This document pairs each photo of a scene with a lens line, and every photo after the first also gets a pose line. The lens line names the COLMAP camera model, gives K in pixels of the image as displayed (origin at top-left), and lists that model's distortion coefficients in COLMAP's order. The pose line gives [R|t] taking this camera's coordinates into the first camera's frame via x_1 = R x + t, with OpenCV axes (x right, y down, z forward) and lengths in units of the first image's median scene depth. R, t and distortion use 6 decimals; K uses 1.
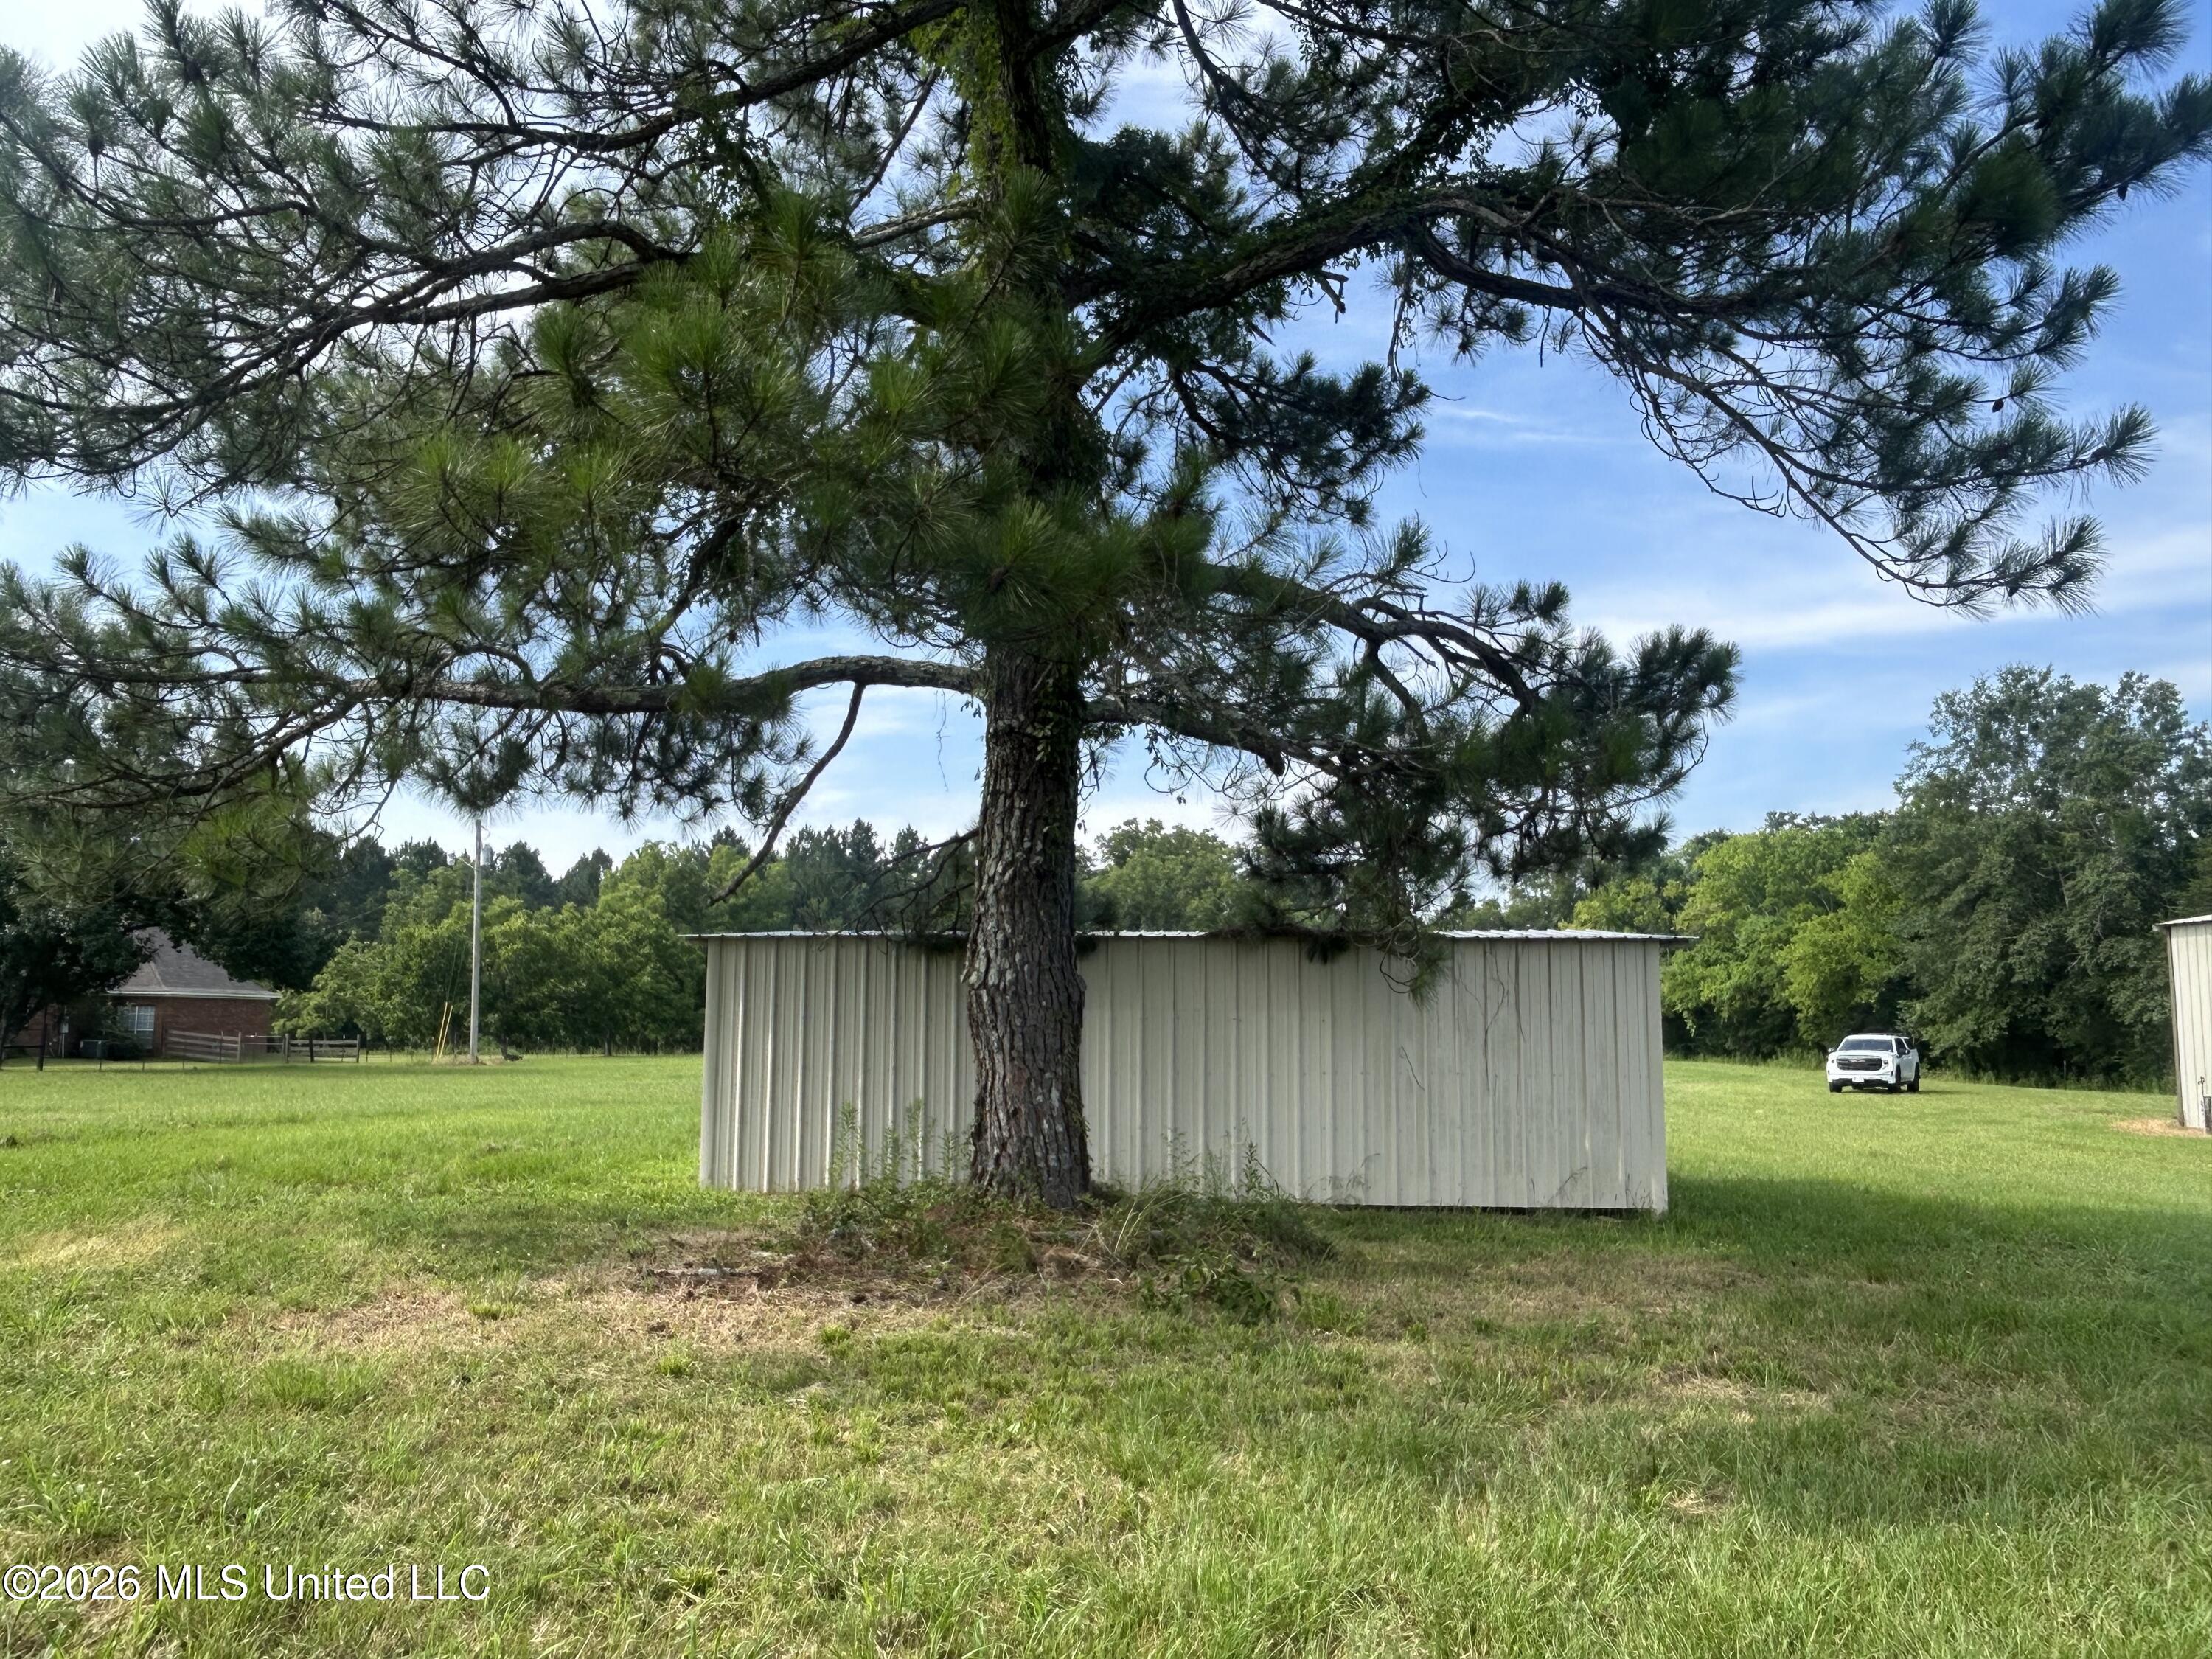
lens RADIAL K [[1679.2, 0, 1092.0], [0, 1679.2, 827.3], [0, 0, 1]] dist [0.017437, -0.026993]
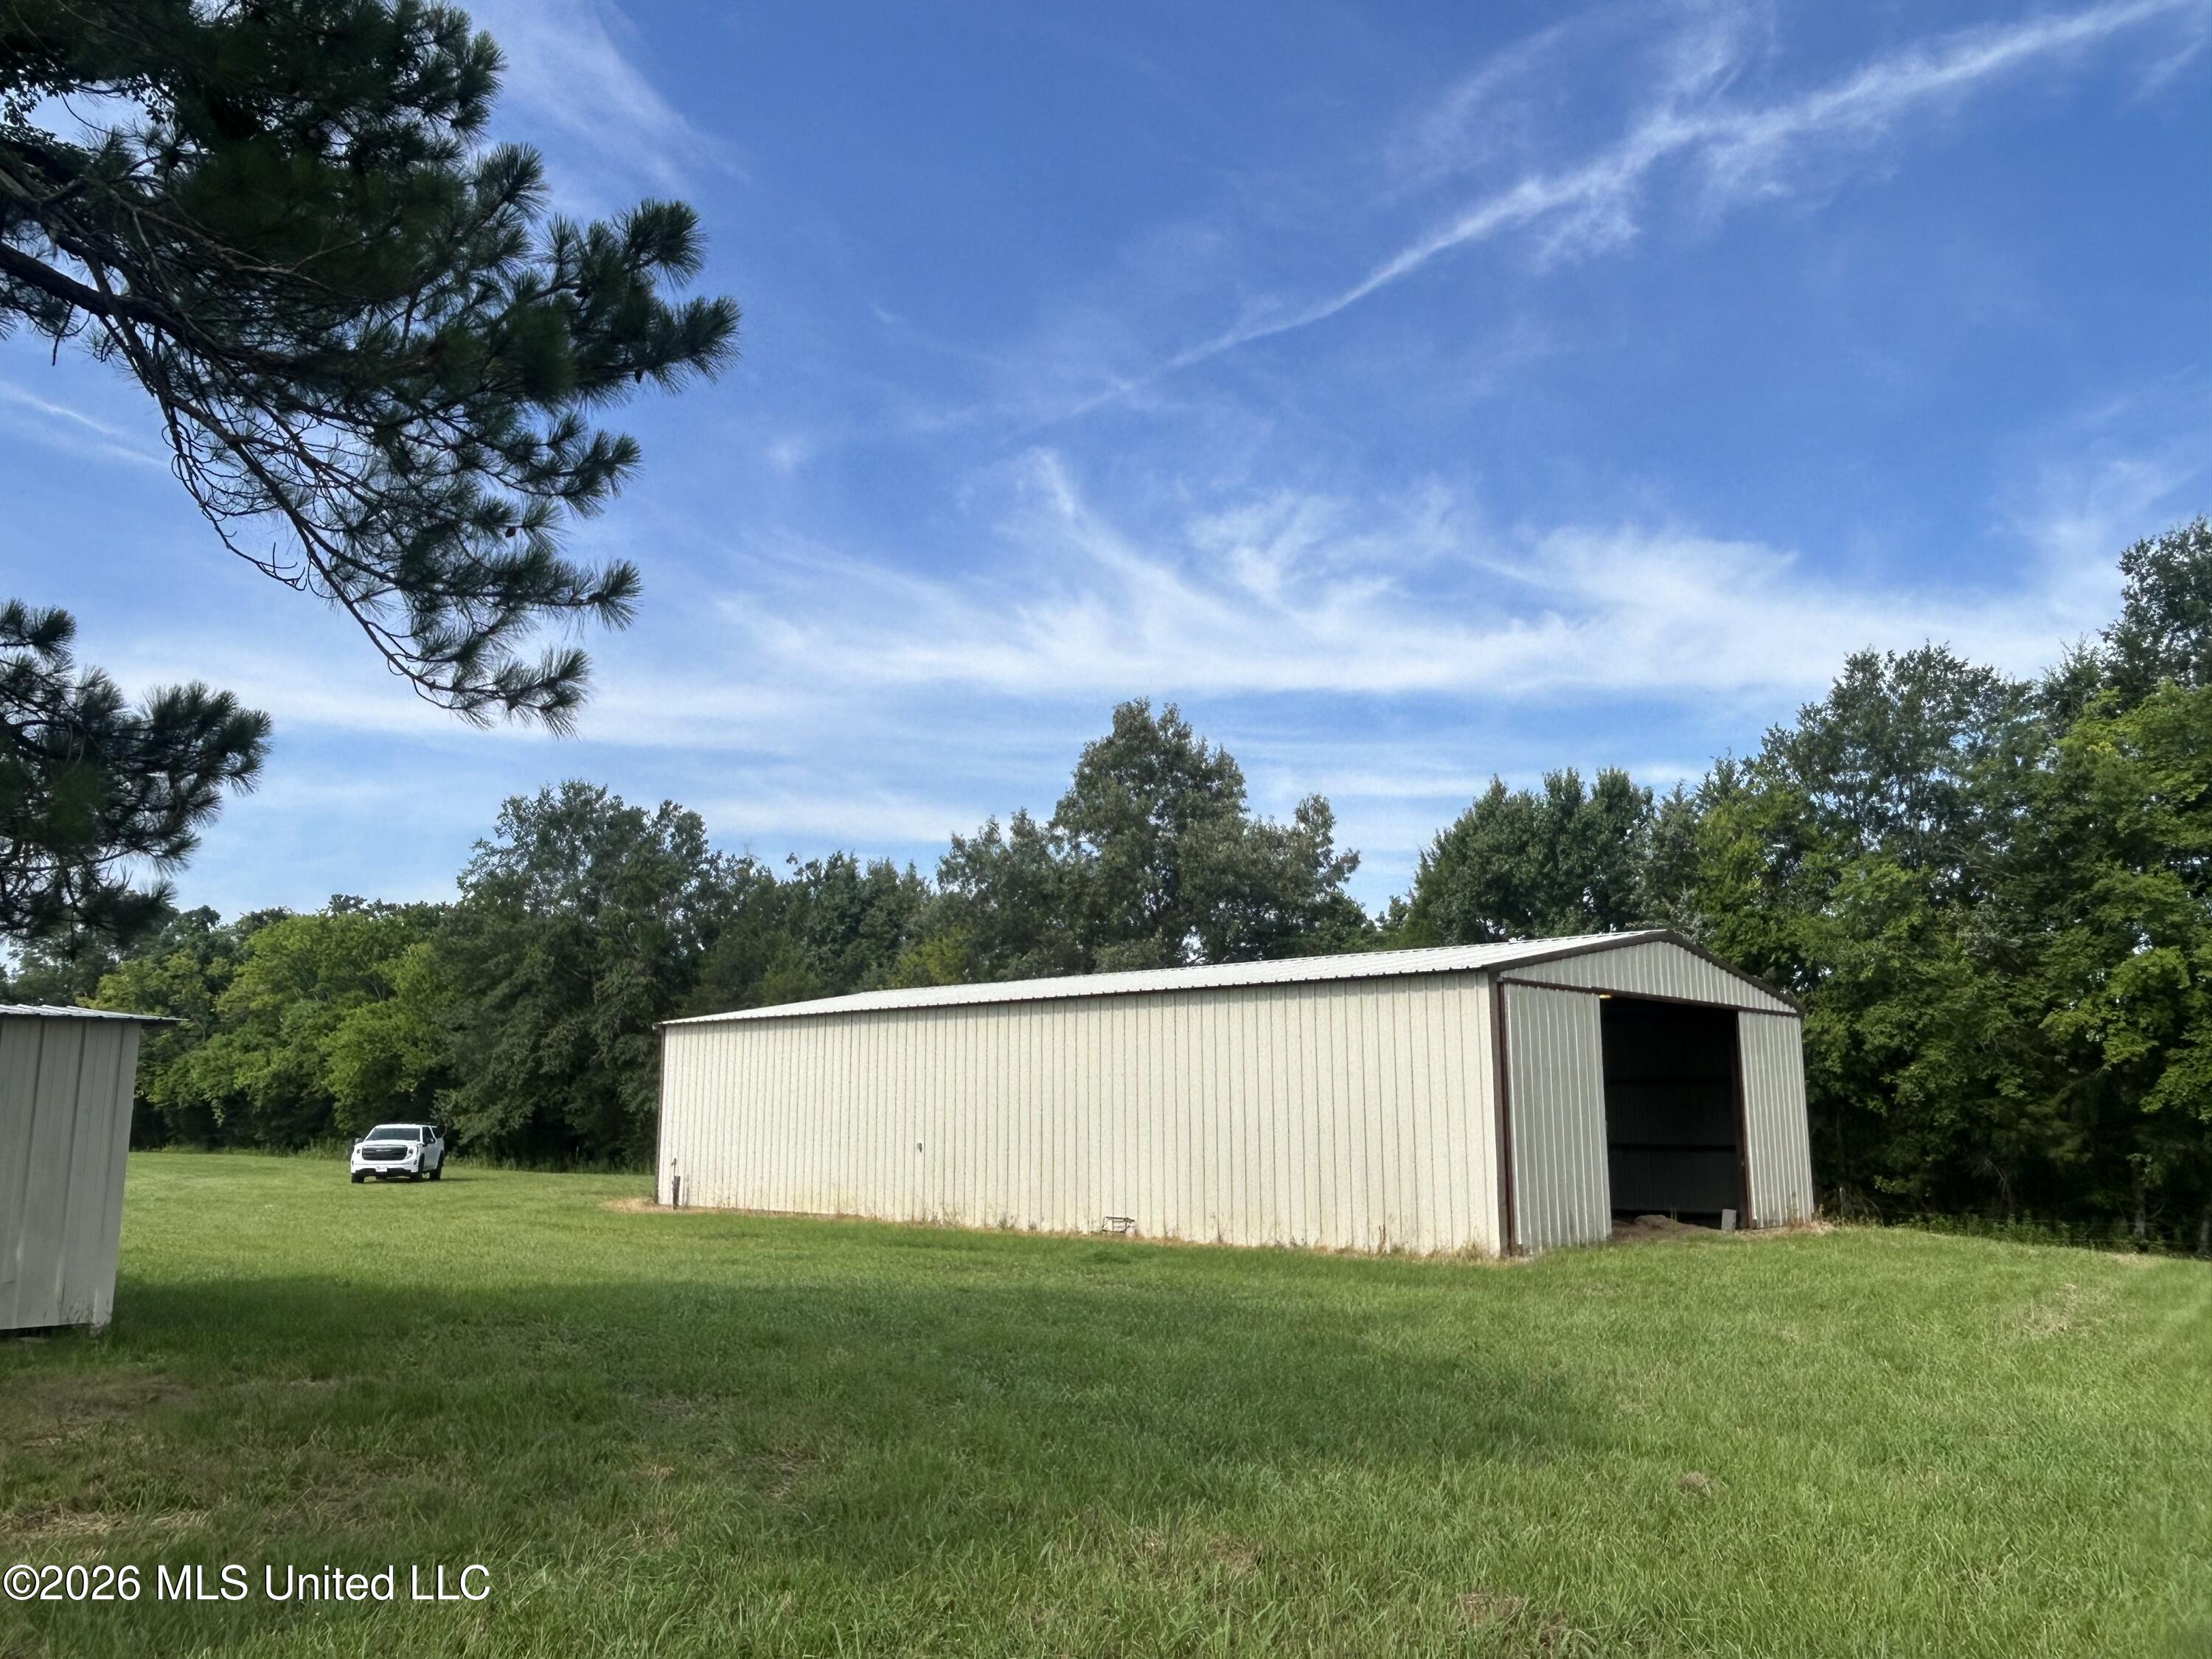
lens RADIAL K [[1679.2, 0, 1110.3], [0, 1679.2, 816.0], [0, 0, 1]] dist [0.017437, -0.026993]
pose [[0.685142, 0.125046, 0.717596, 0.029492], [-0.082998, 0.992140, -0.093643, -0.001327], [-0.723666, 0.004599, 0.690135, -0.008266]]
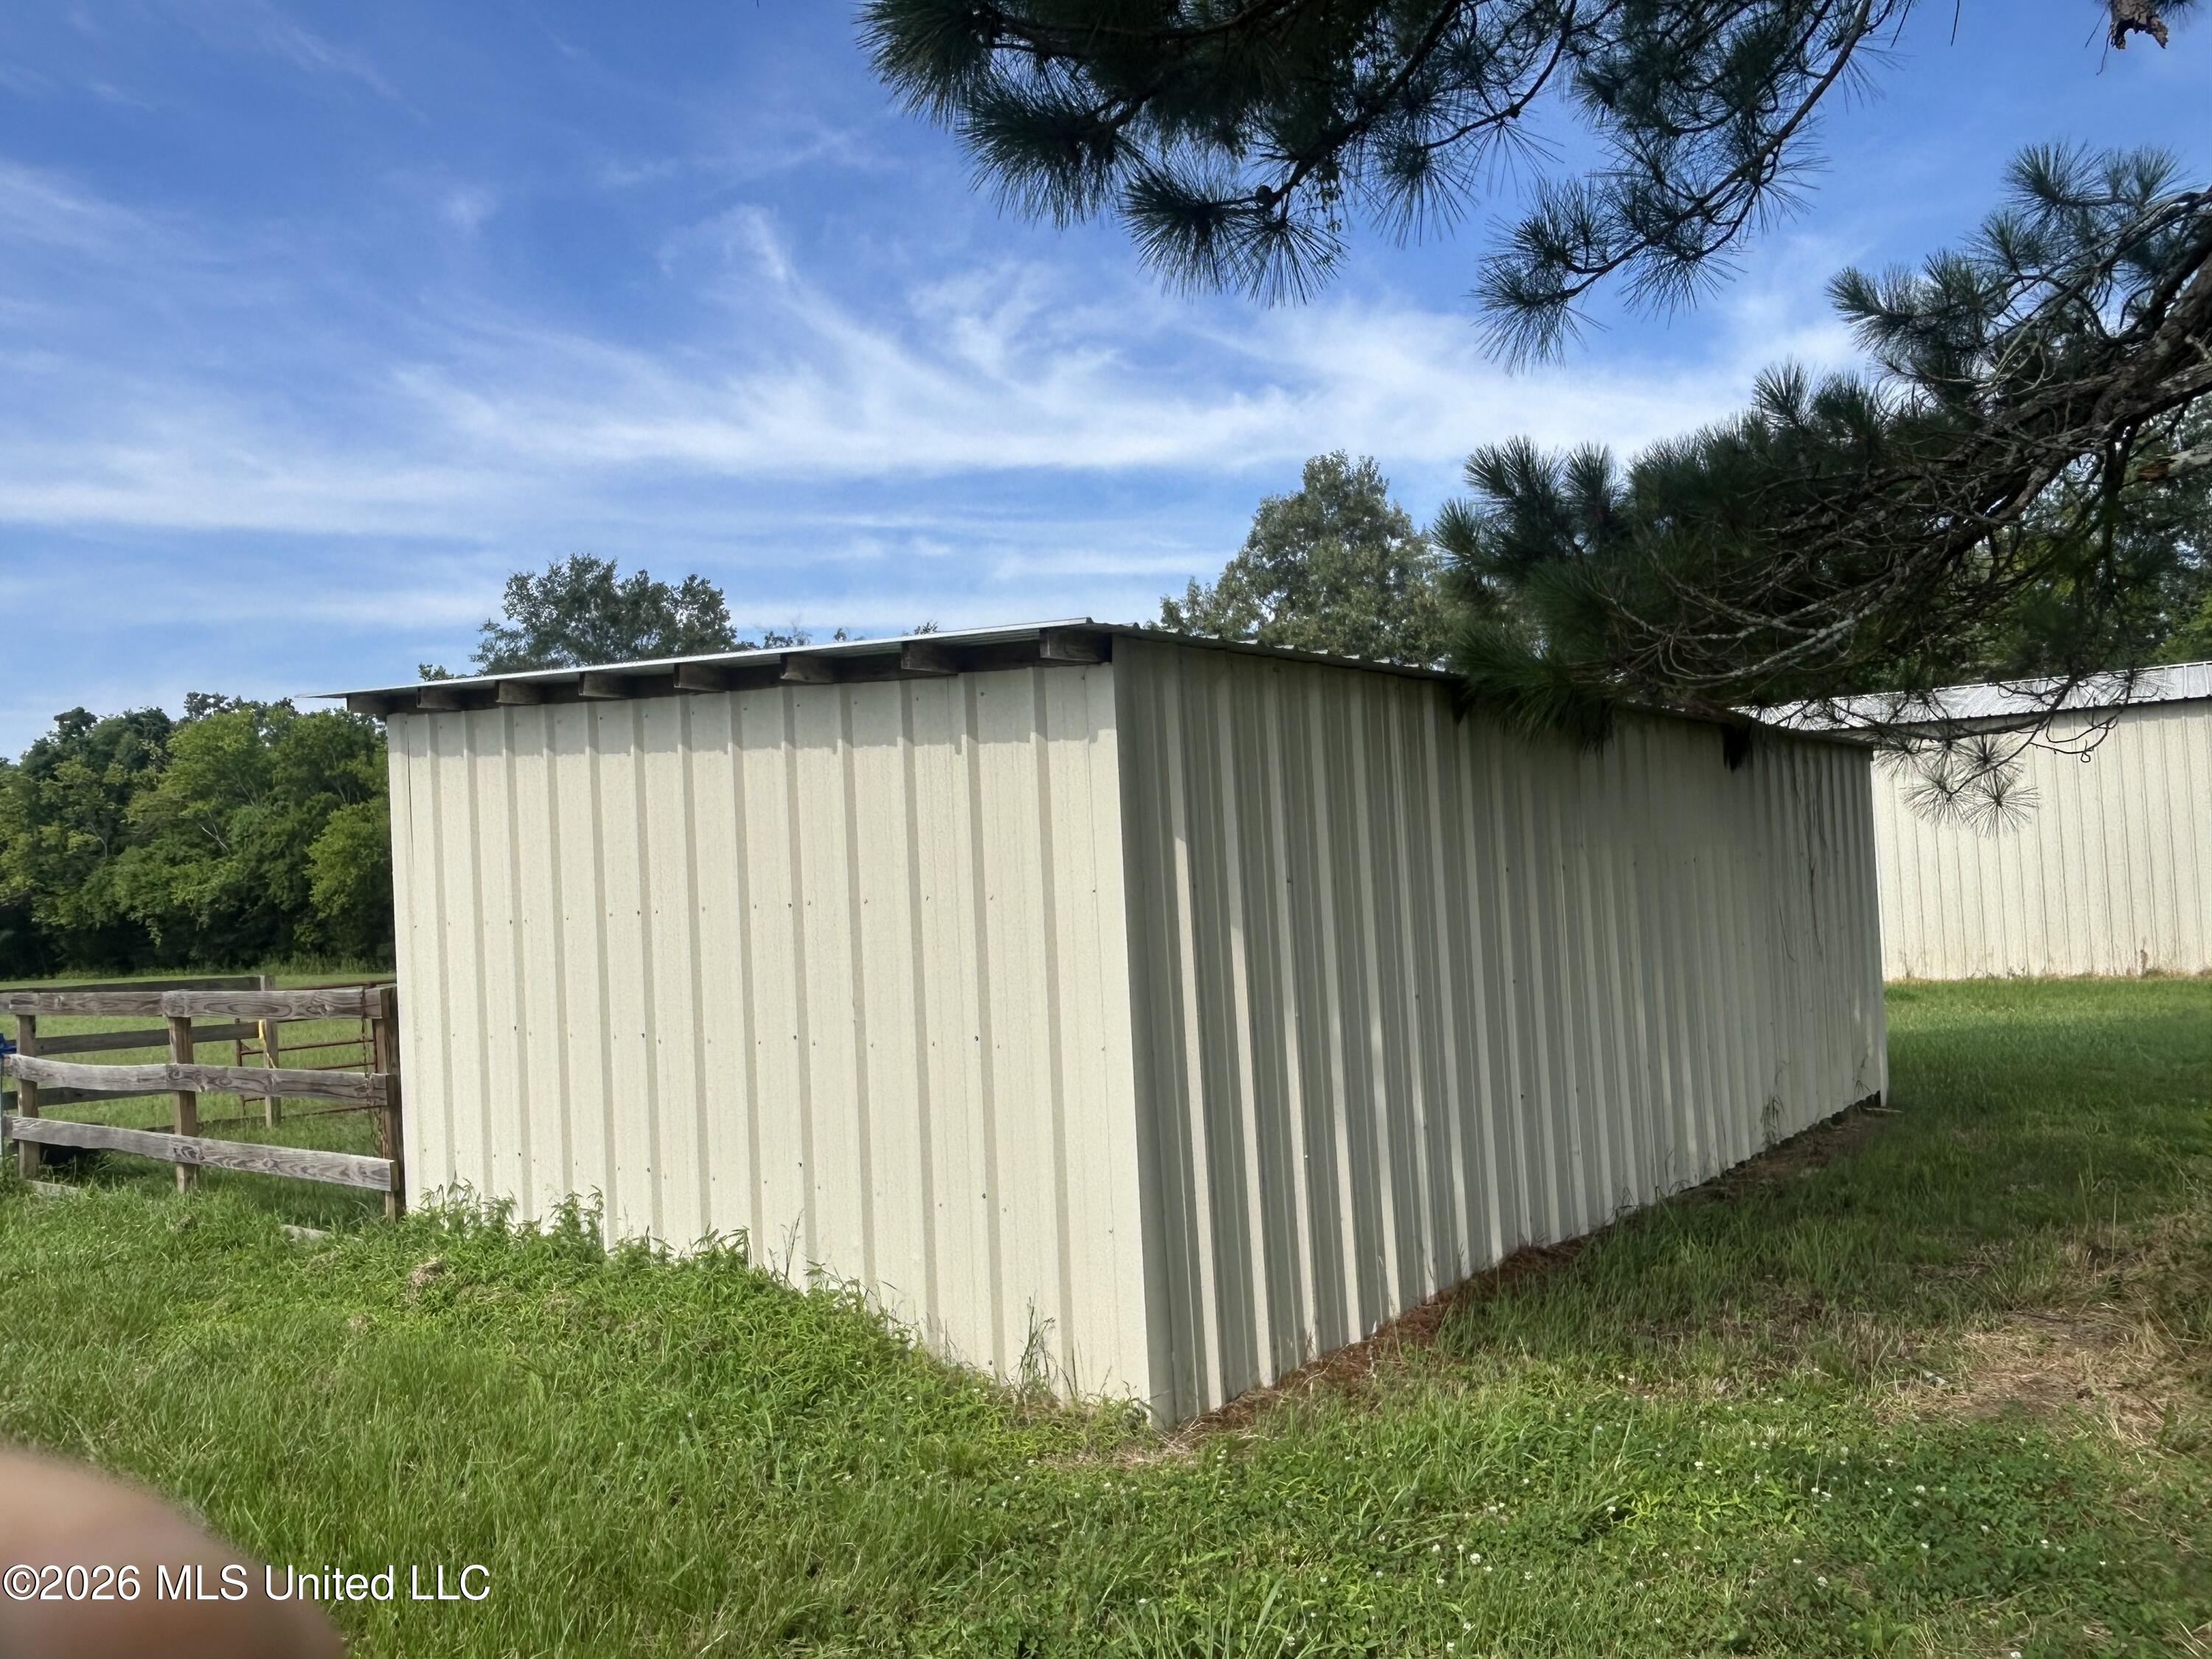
lens RADIAL K [[1679.2, 0, 1113.3], [0, 1679.2, 821.4], [0, 0, 1]] dist [0.017437, -0.026993]
pose [[0.562713, 0.002802, 0.826648, -0.494174], [-0.046800, 0.998498, 0.028473, 0.089915], [-0.825327, -0.054709, 0.561999, 0.816126]]
